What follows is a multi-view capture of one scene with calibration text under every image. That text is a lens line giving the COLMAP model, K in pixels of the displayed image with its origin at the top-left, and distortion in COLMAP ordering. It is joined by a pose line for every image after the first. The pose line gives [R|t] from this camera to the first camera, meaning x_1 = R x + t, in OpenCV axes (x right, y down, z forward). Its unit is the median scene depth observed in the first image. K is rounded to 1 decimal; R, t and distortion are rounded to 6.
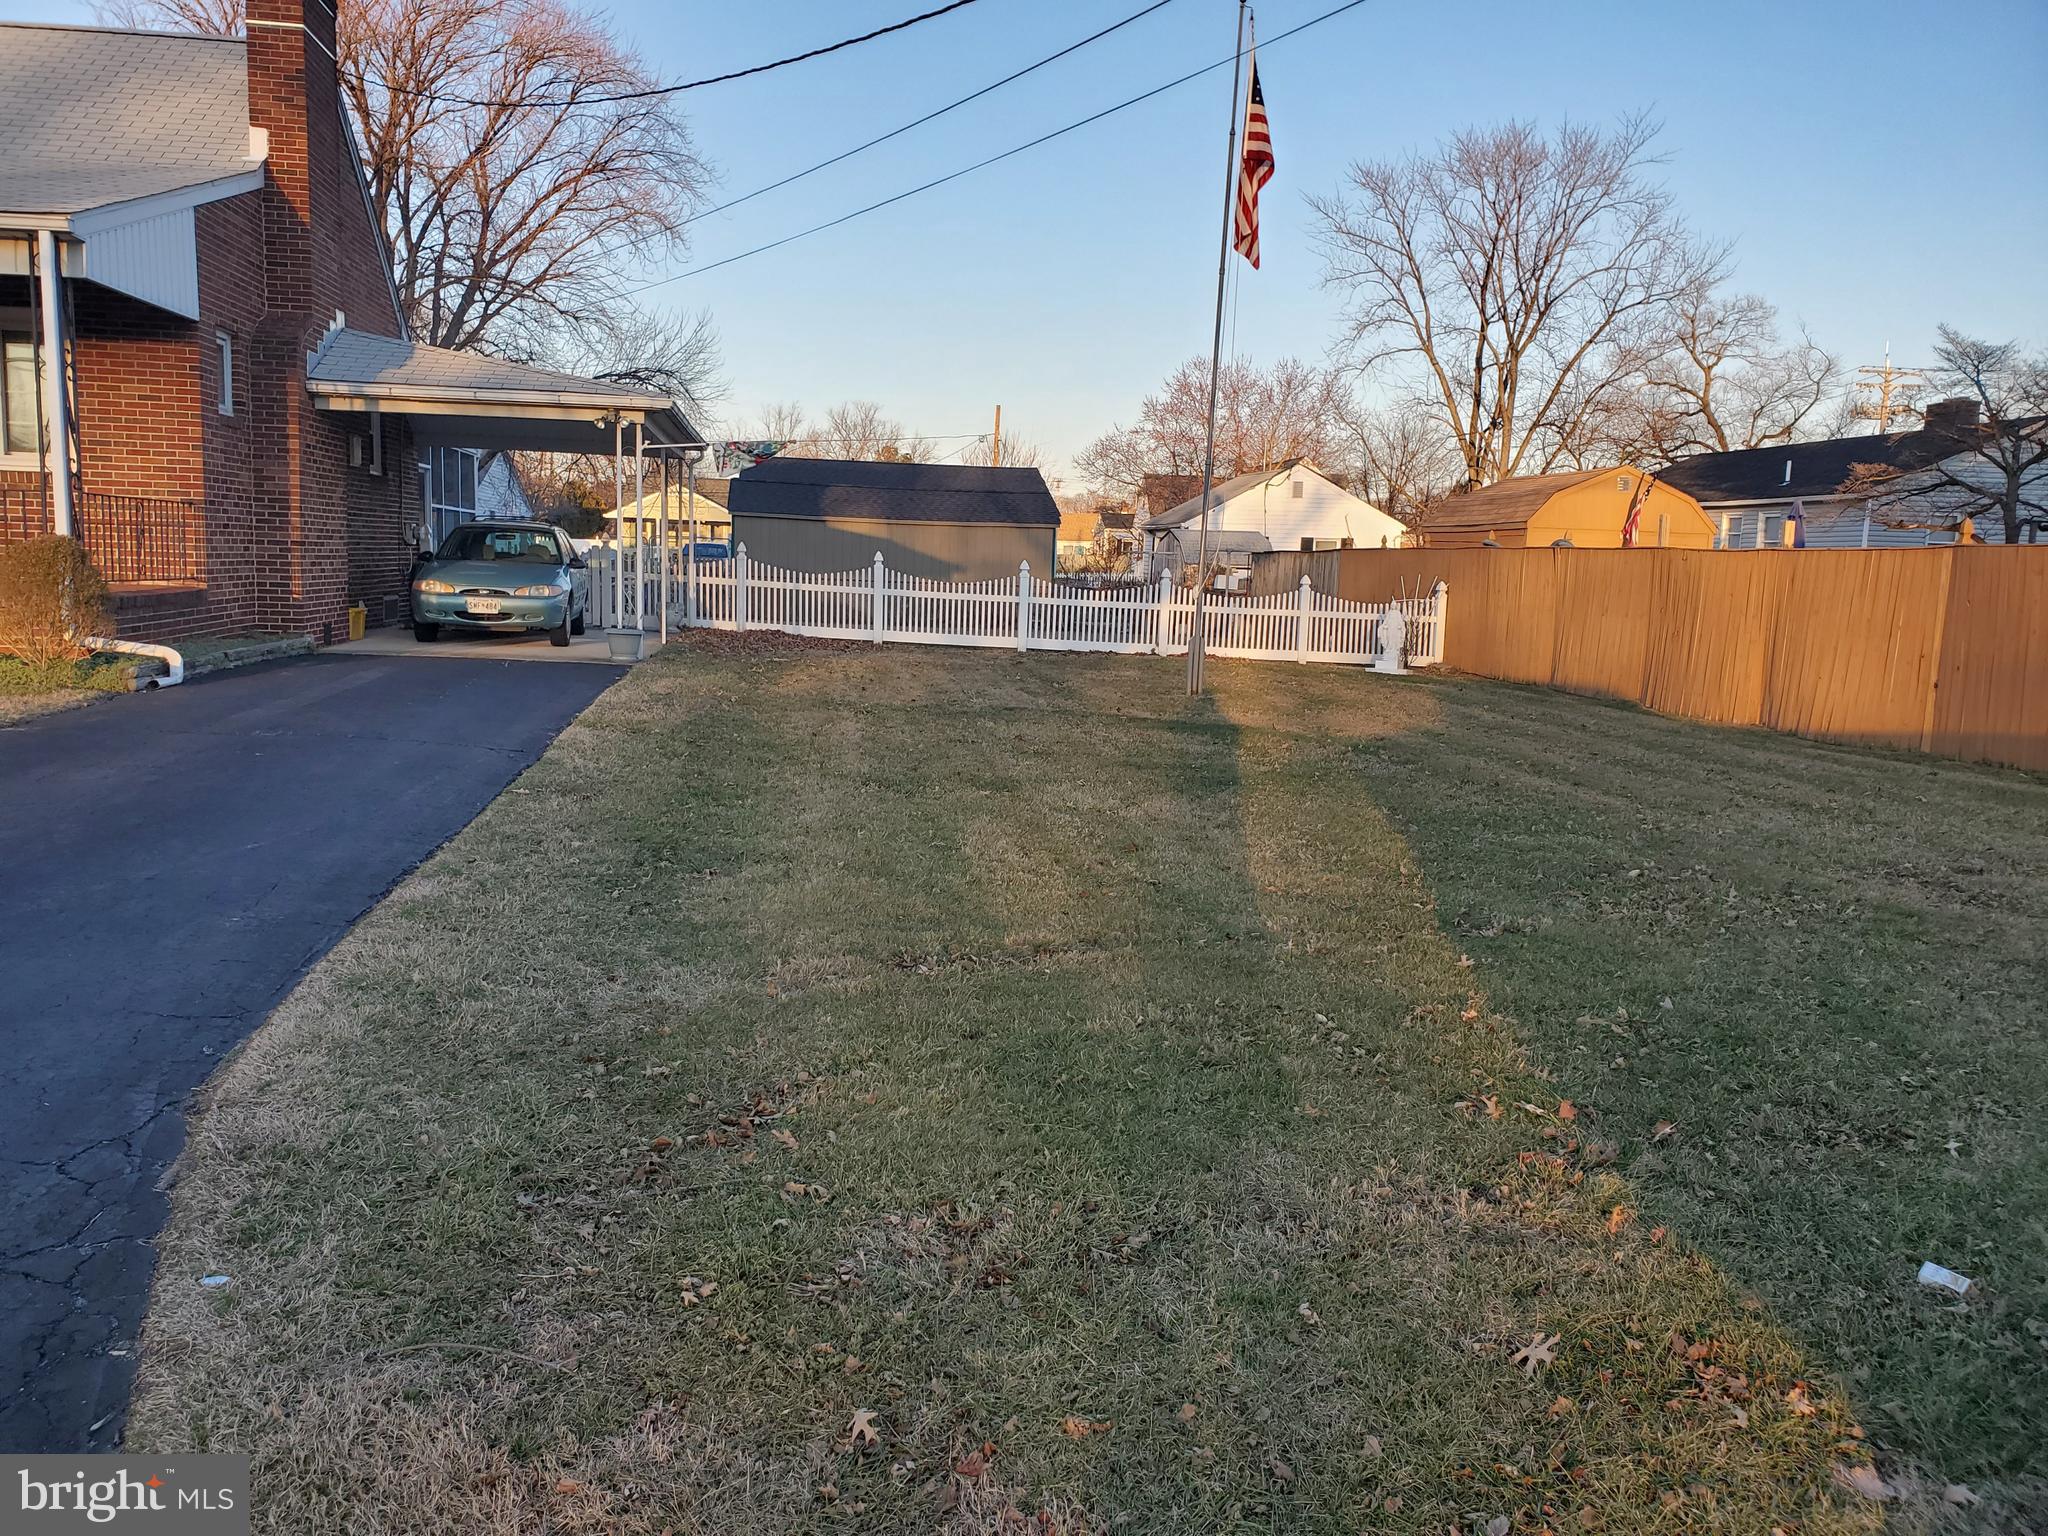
lens RADIAL K [[1611.4, 0, 1024.0], [0, 1611.4, 768.0], [0, 0, 1]] dist [-0.012251, -0.001230]
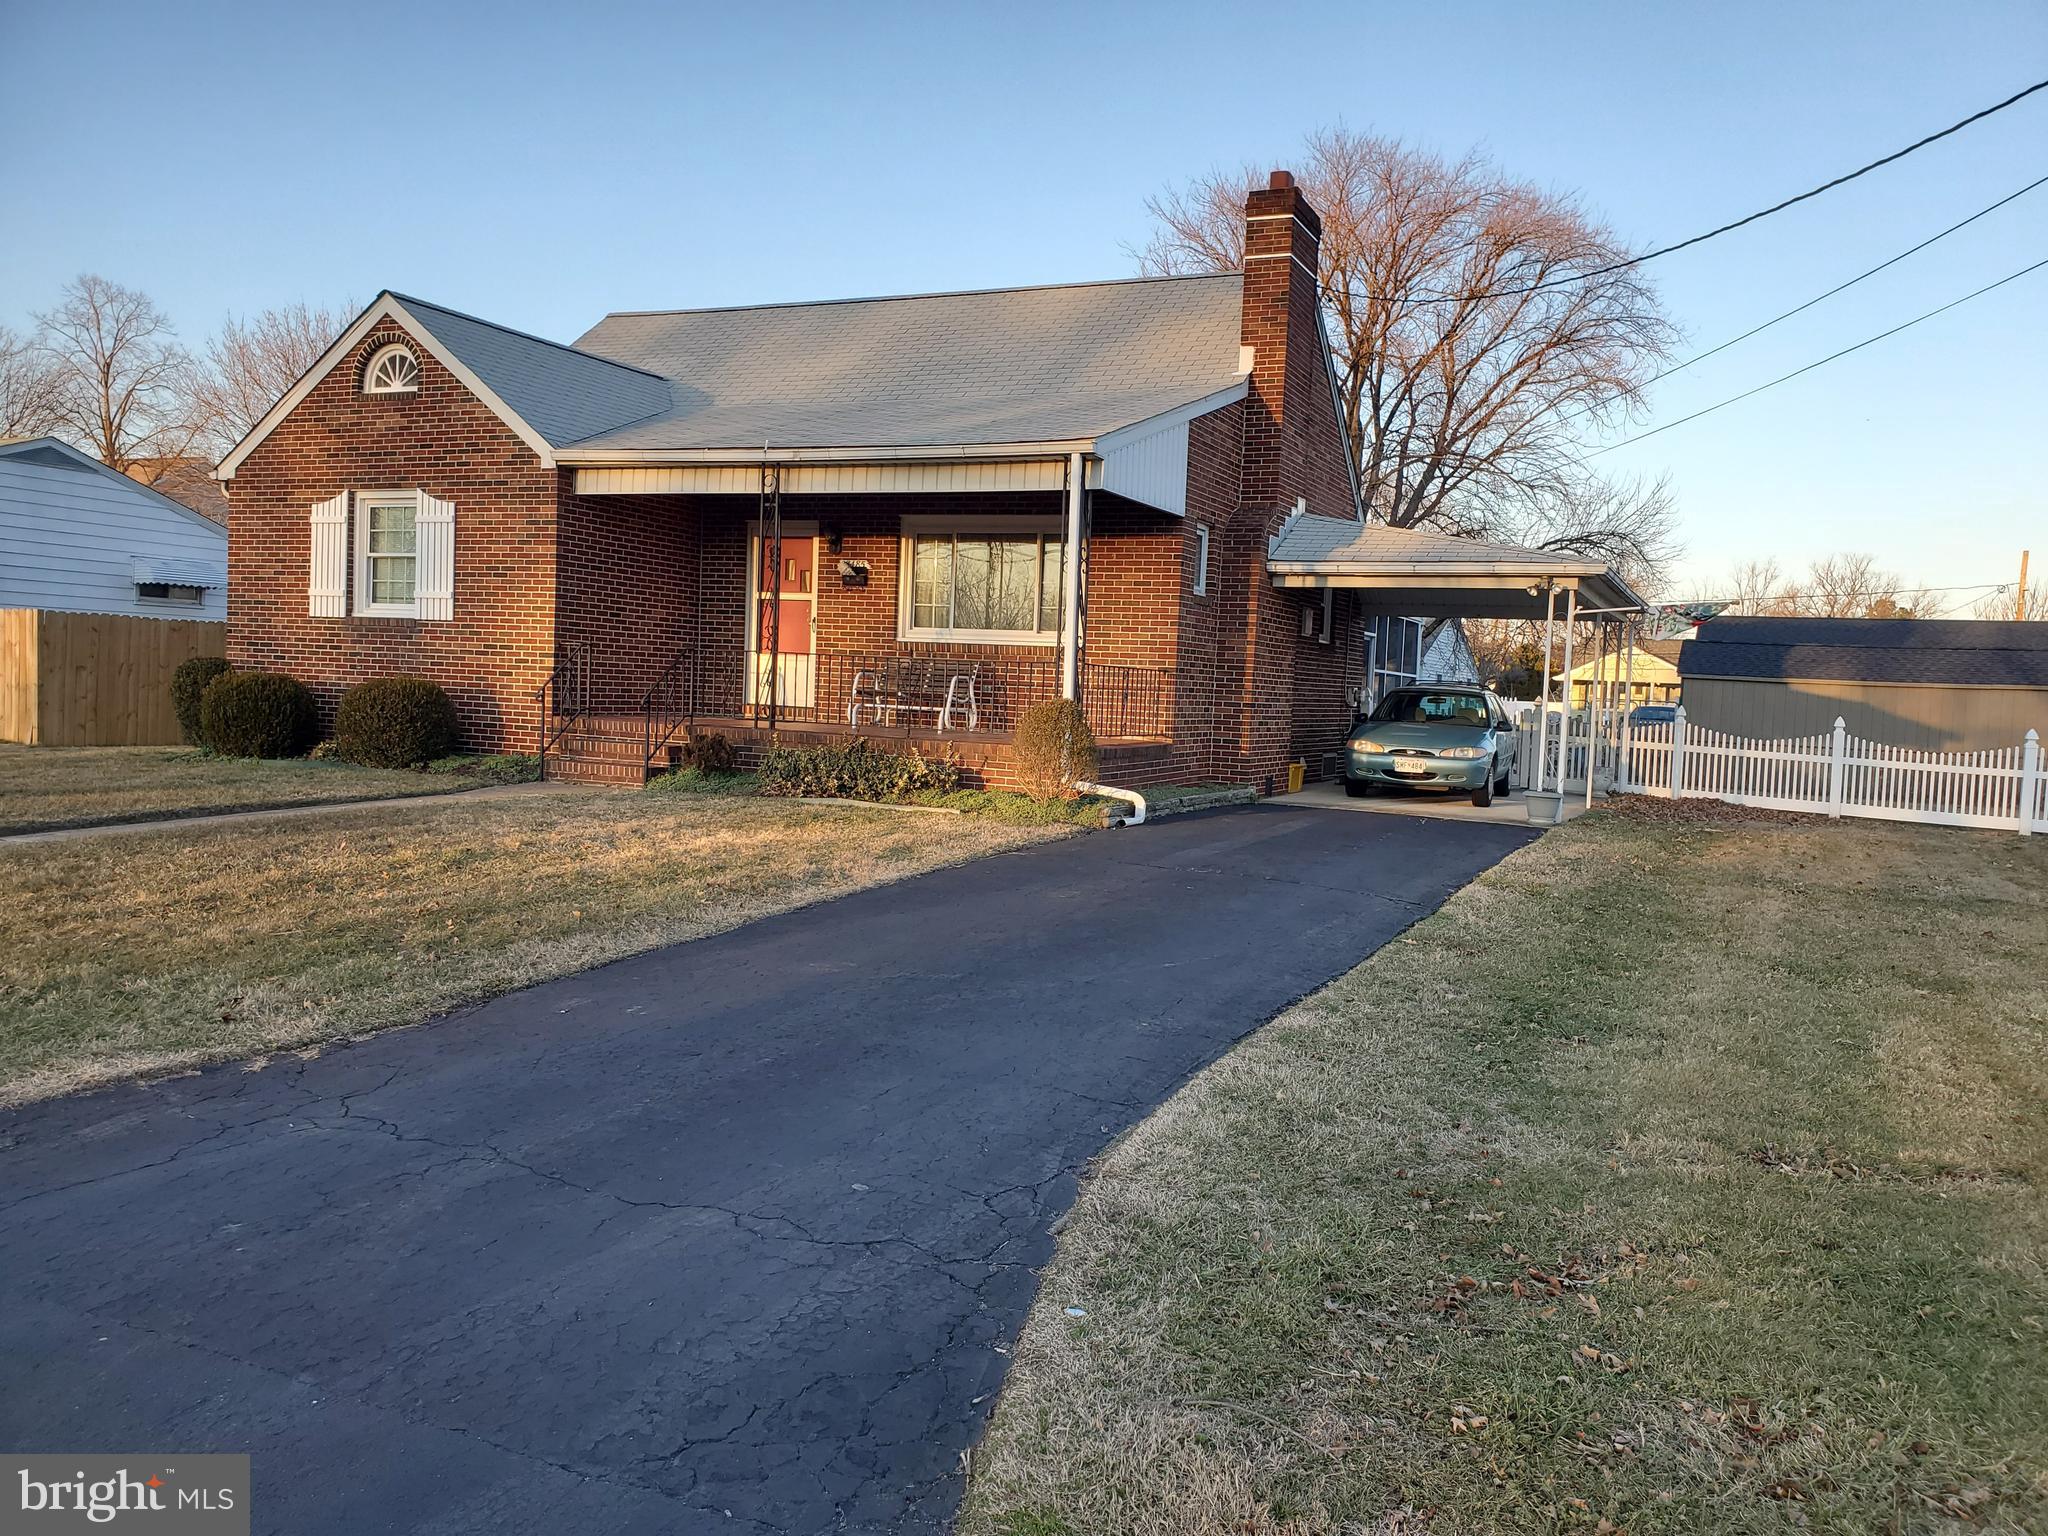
lens RADIAL K [[1588.4, 0, 1024.0], [0, 1588.4, 768.0], [0, 0, 1]] dist [0.057435, -0.105082]
pose [[0.840184, 0.031612, -0.541379, 0.026893], [-0.084508, 0.993736, -0.073126, -0.000740], [0.535676, 0.107191, 0.837592, -0.022573]]
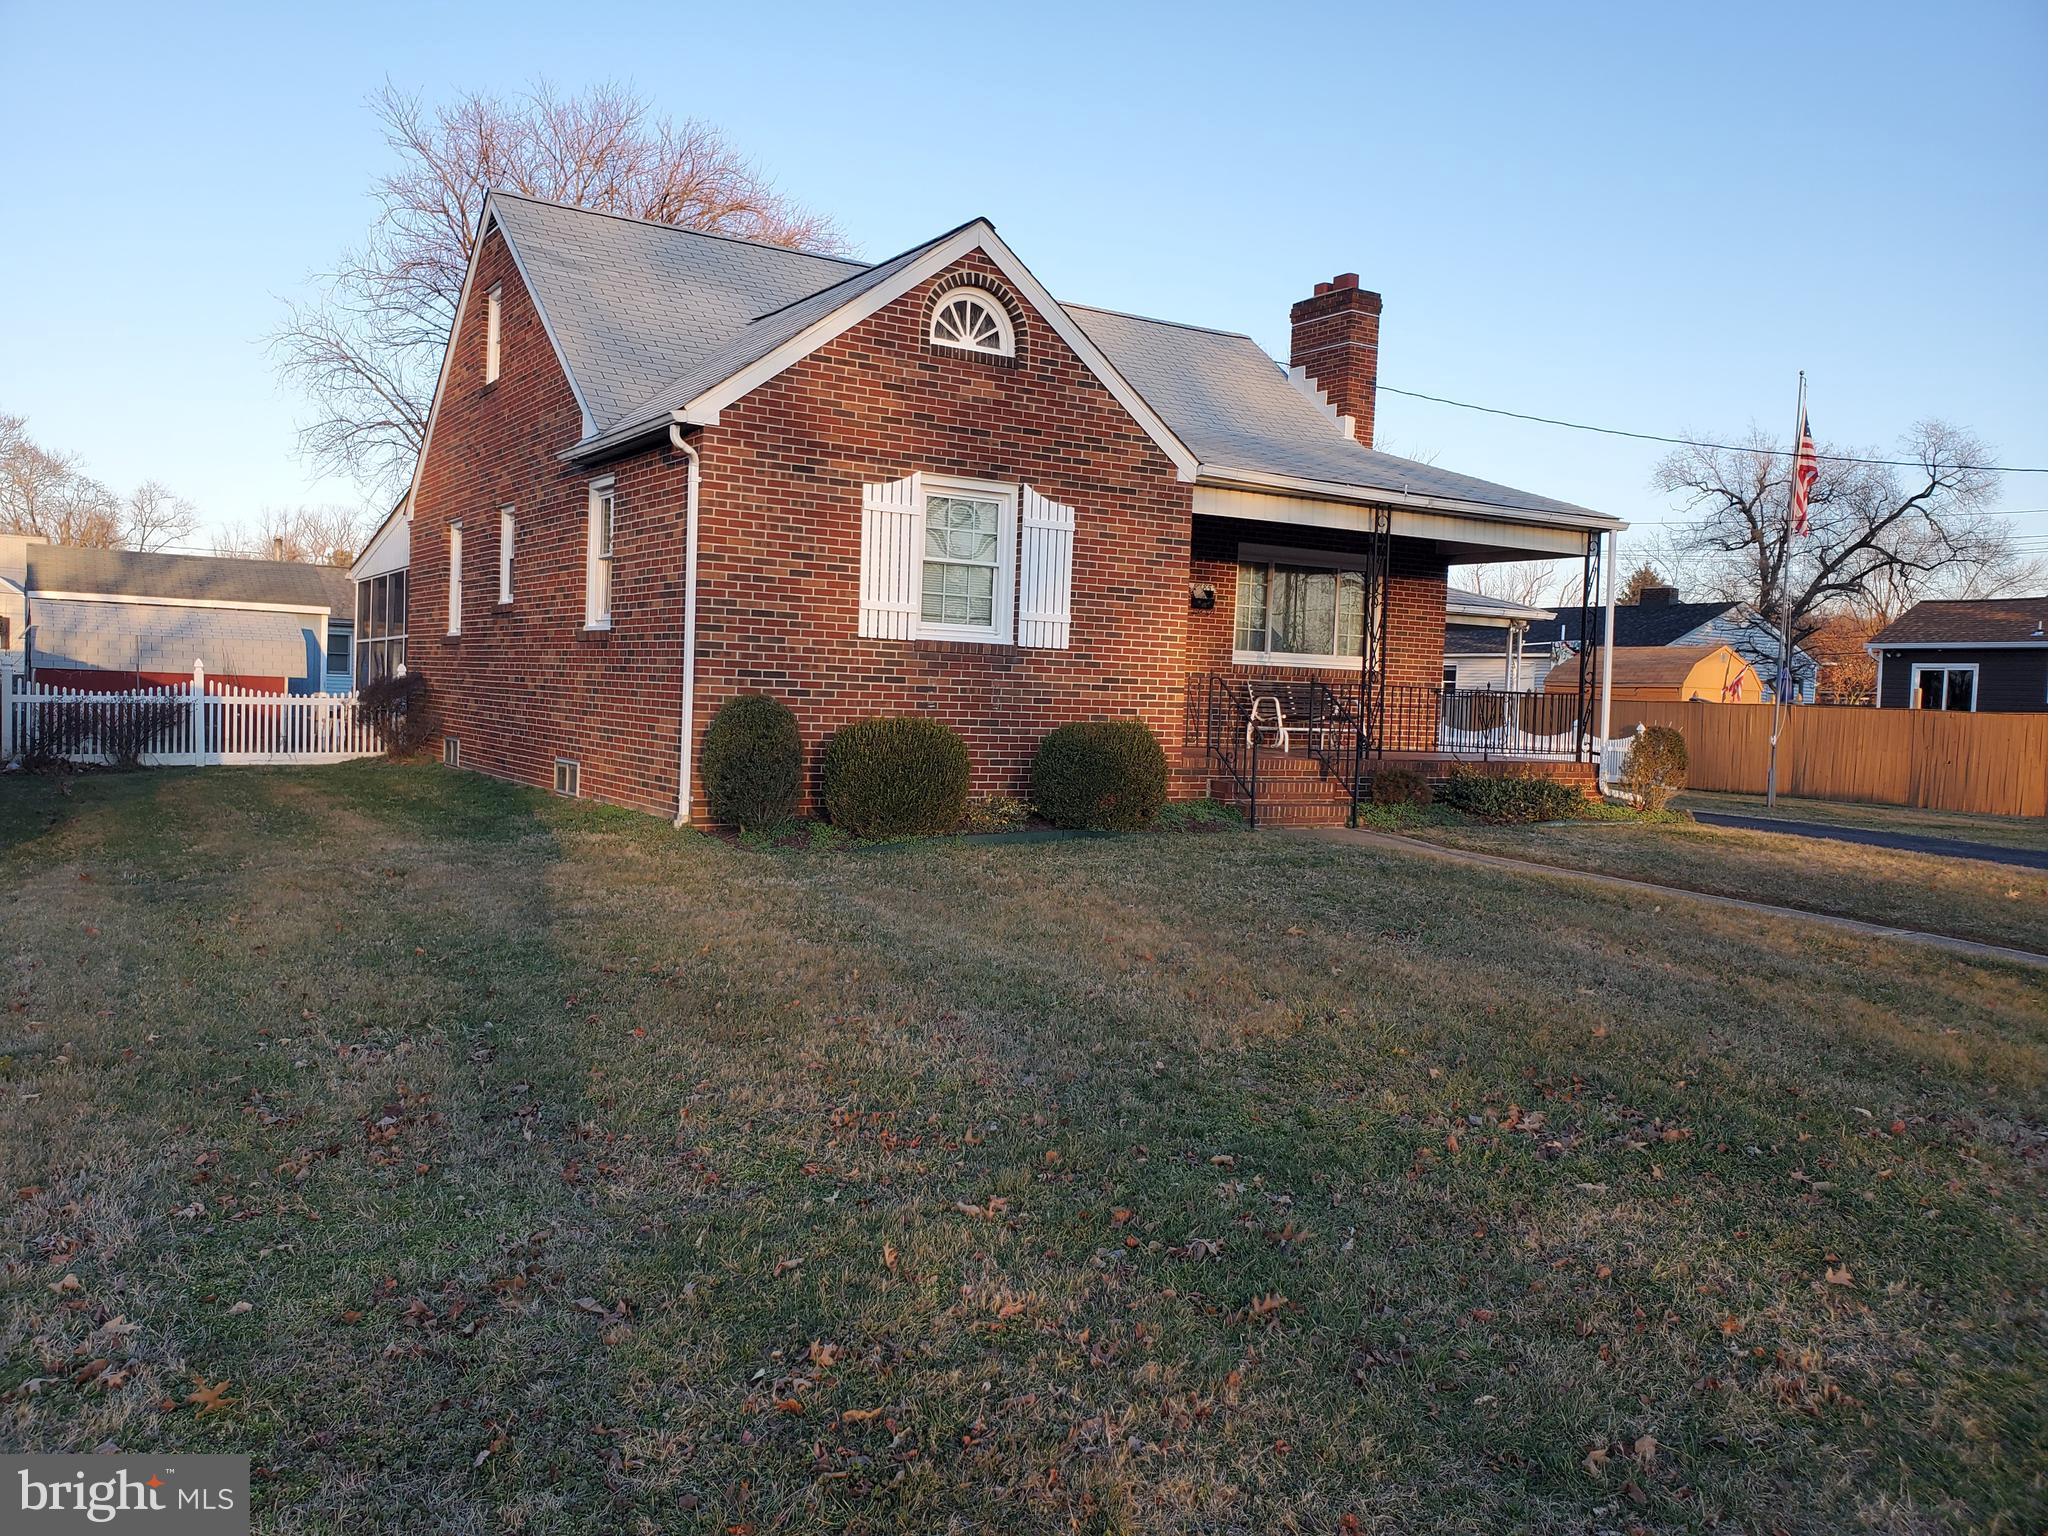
lens RADIAL K [[1588.4, 0, 1024.0], [0, 1588.4, 768.0], [0, 0, 1]] dist [0.057435, -0.105082]
pose [[0.915746, -0.012521, 0.401562, -2.023048], [0.035118, 0.998183, -0.048962, -0.058237], [-0.400219, 0.058939, 0.914522, -0.203287]]
